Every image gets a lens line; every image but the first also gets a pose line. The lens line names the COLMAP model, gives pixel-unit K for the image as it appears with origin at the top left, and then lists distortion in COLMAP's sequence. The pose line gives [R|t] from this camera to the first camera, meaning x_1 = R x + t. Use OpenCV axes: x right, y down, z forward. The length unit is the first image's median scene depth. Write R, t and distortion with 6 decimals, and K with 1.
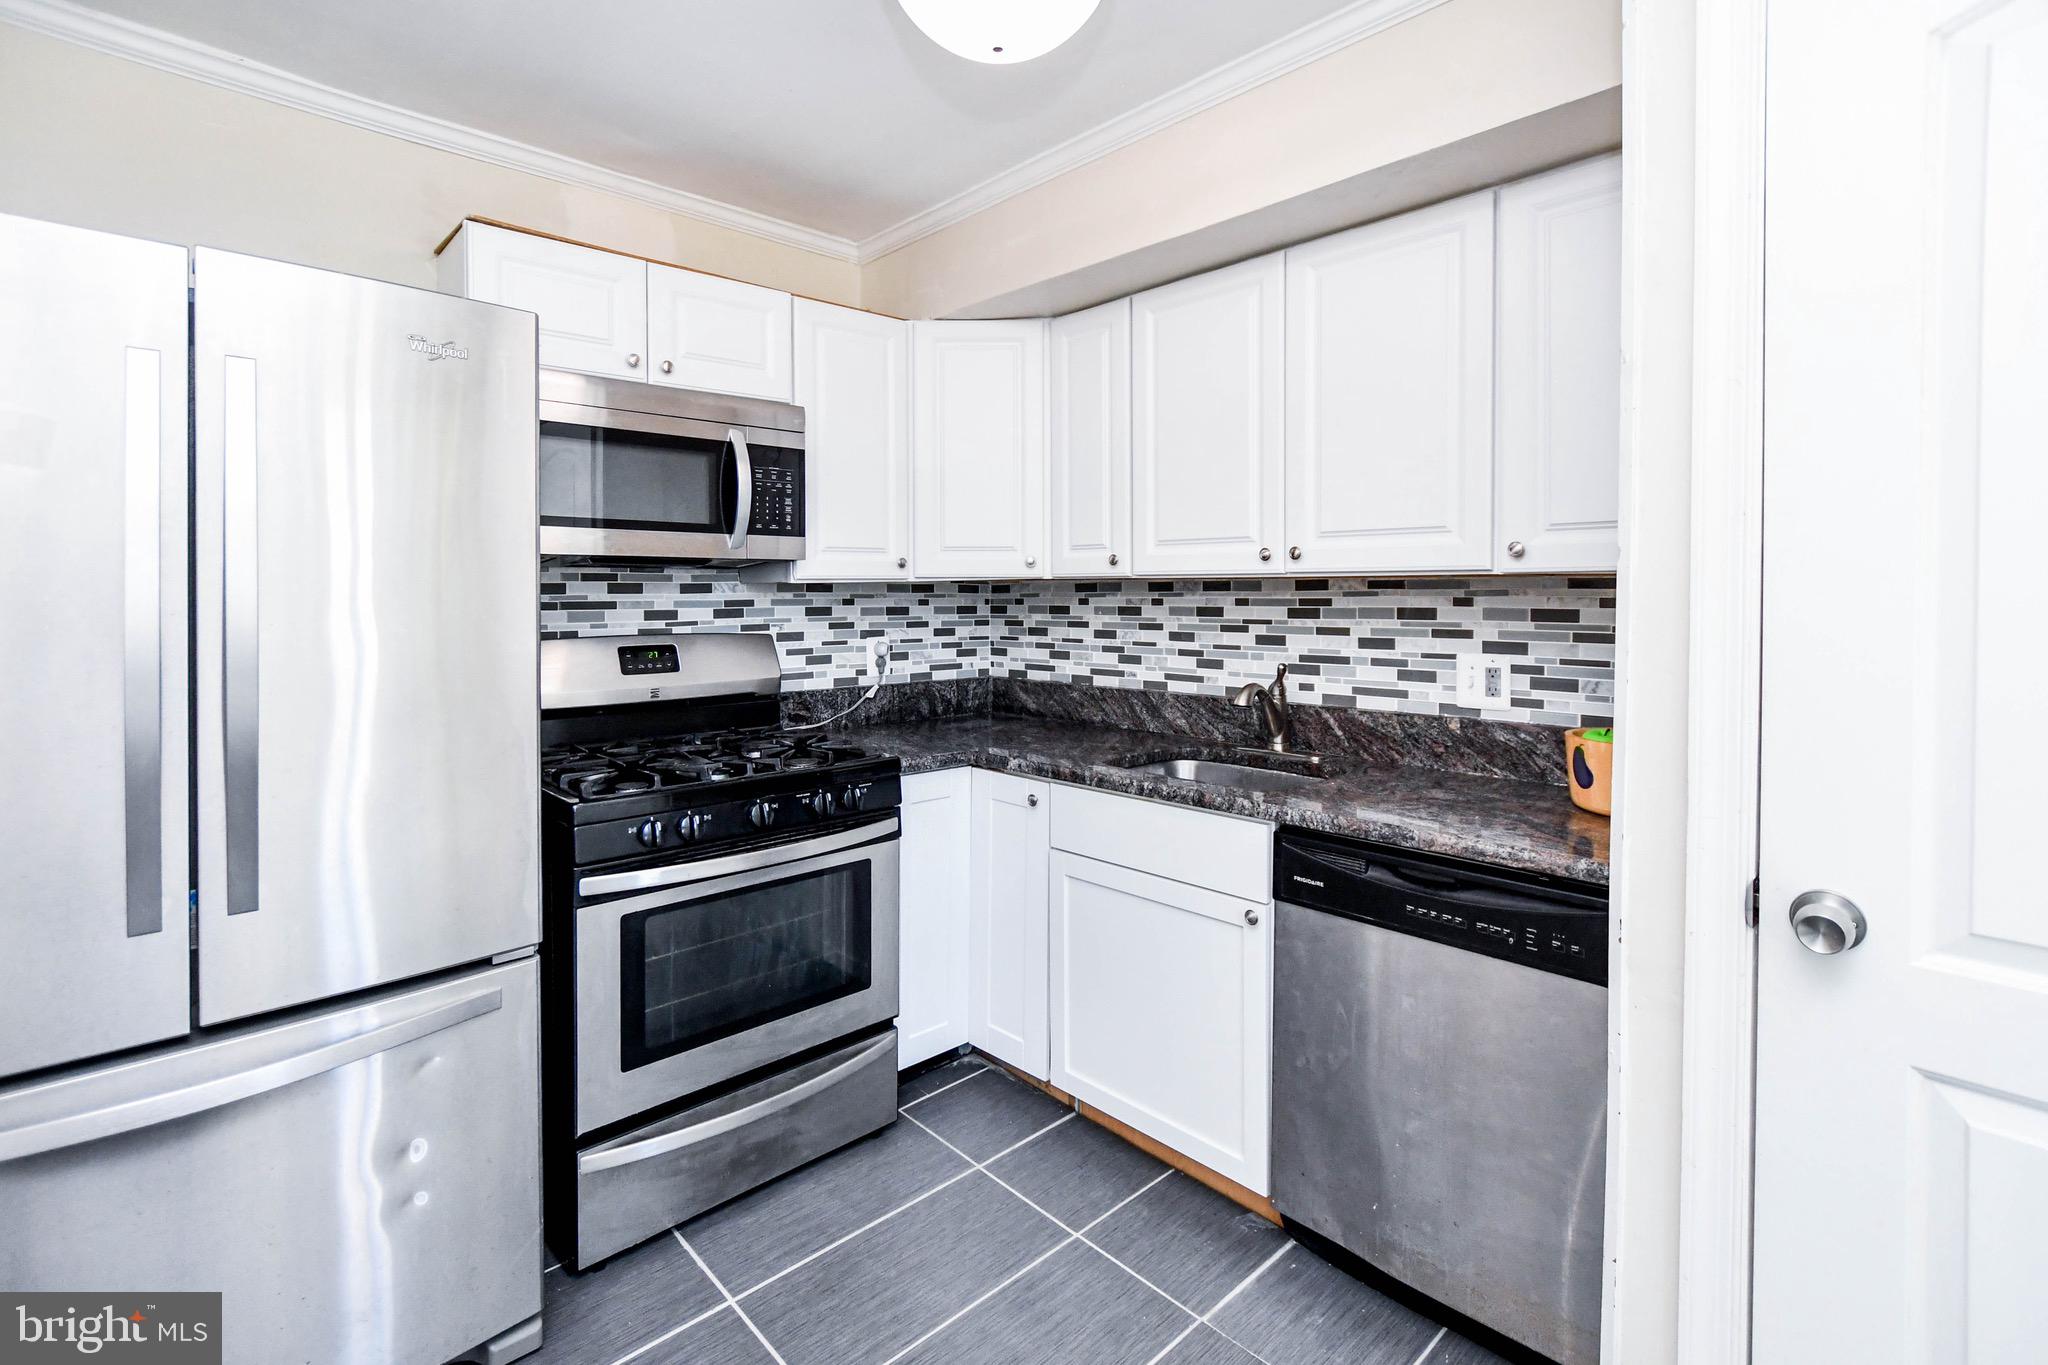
lens RADIAL K [[941.1, 0, 1011.7], [0, 941.1, 610.2], [0, 0, 1]] dist [-0.002159, -0.000299]
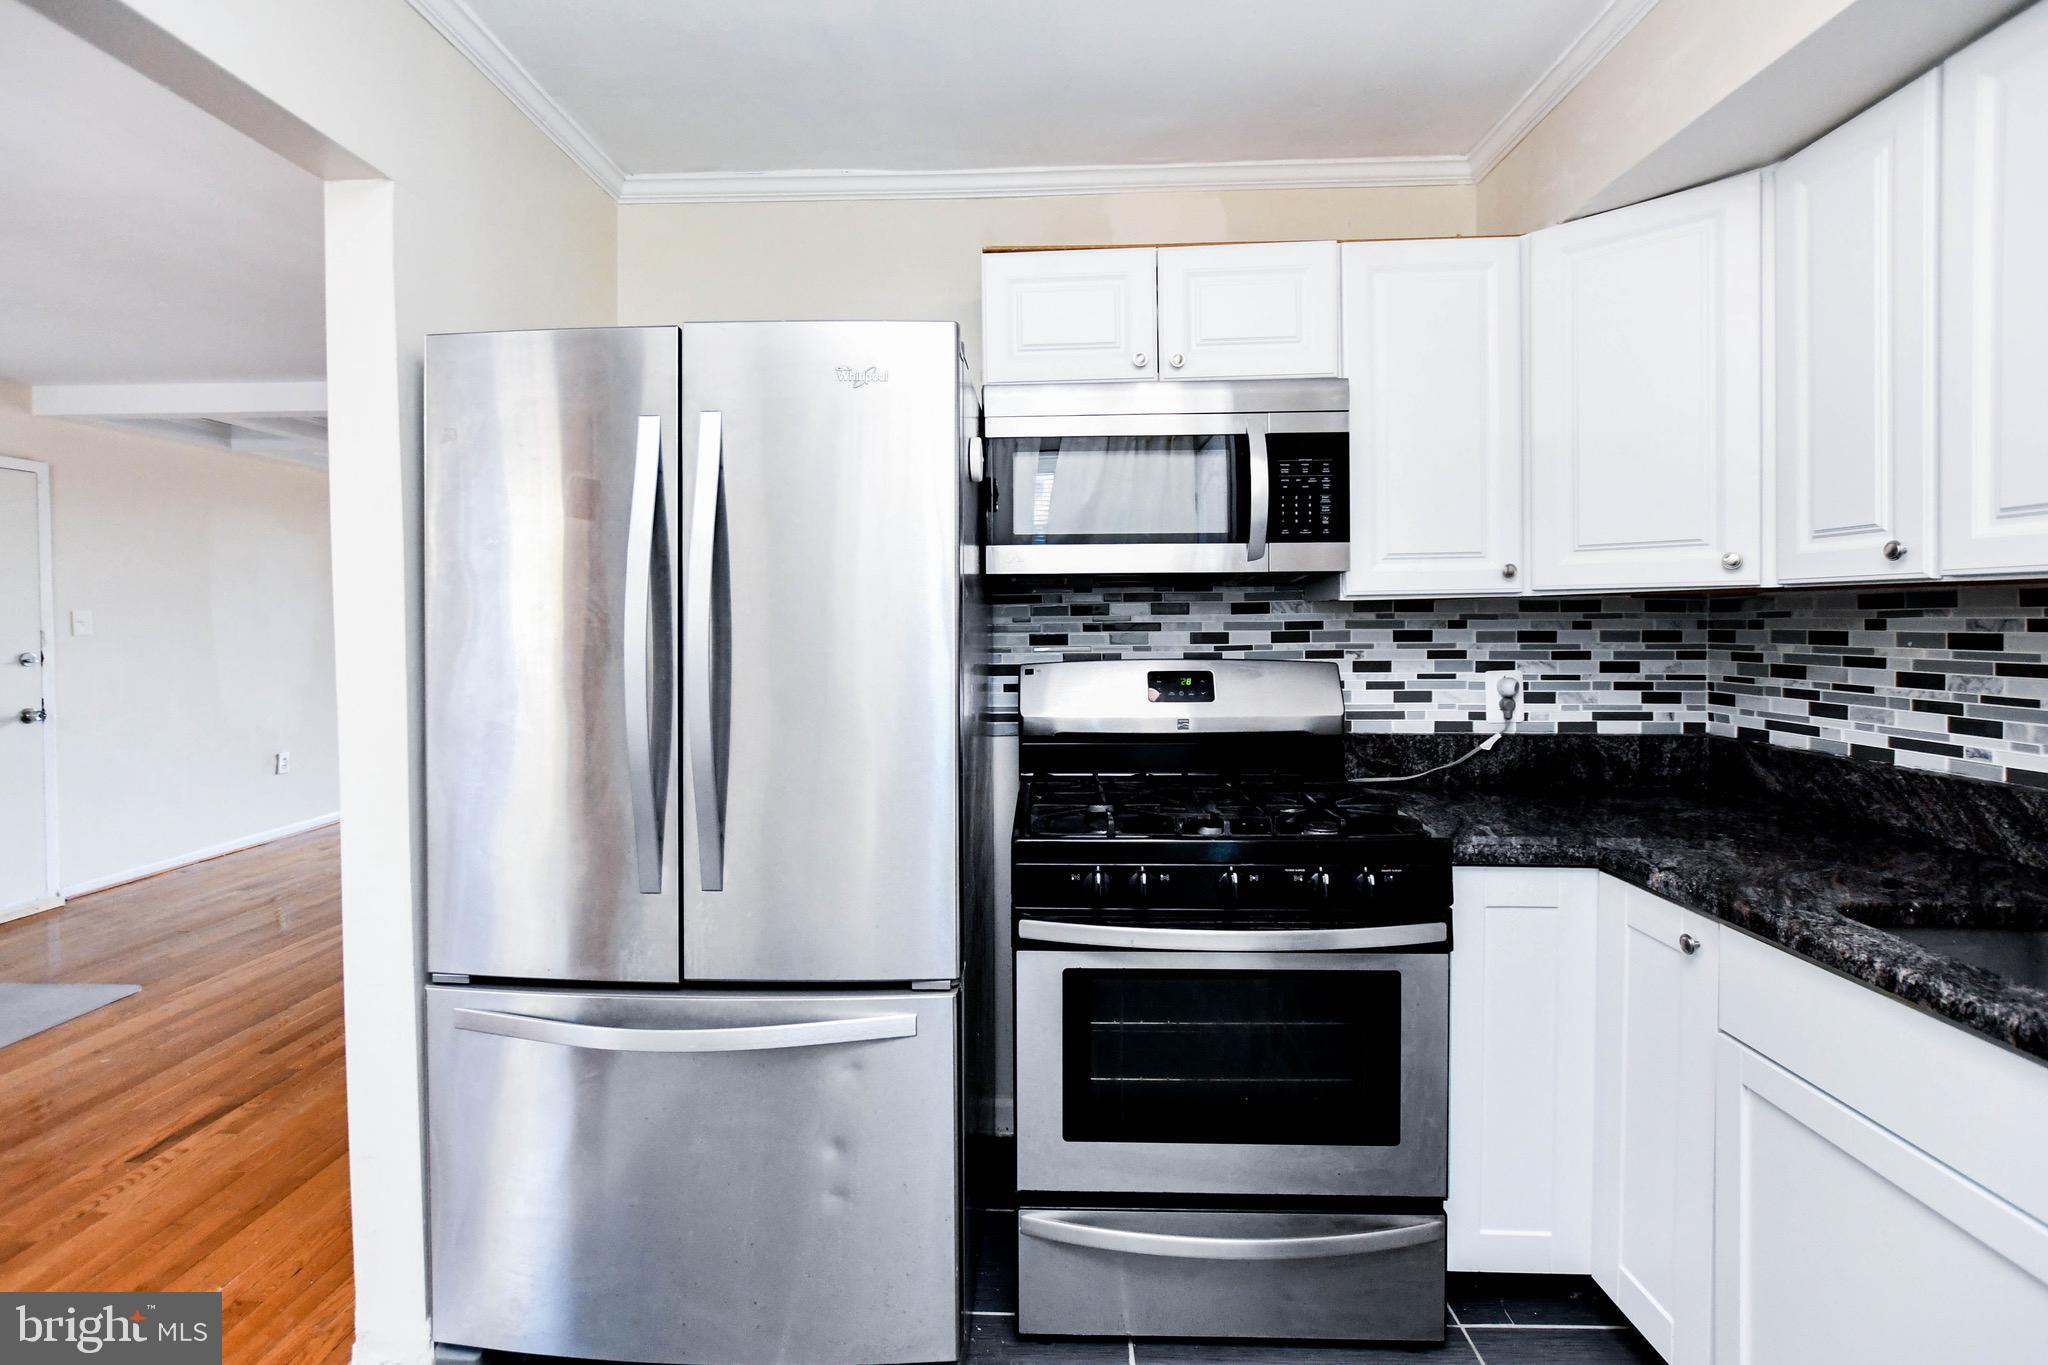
lens RADIAL K [[927.5, 0, 1016.5], [0, 927.5, 633.0], [0, 0, 1]] dist [0.000110, 0.000342]
pose [[0.707342, 0.008700, -0.706818, 0.124629], [-0.008623, 0.999956, 0.003679, -0.001236], [0.706819, 0.003493, 0.707386, 0.226735]]
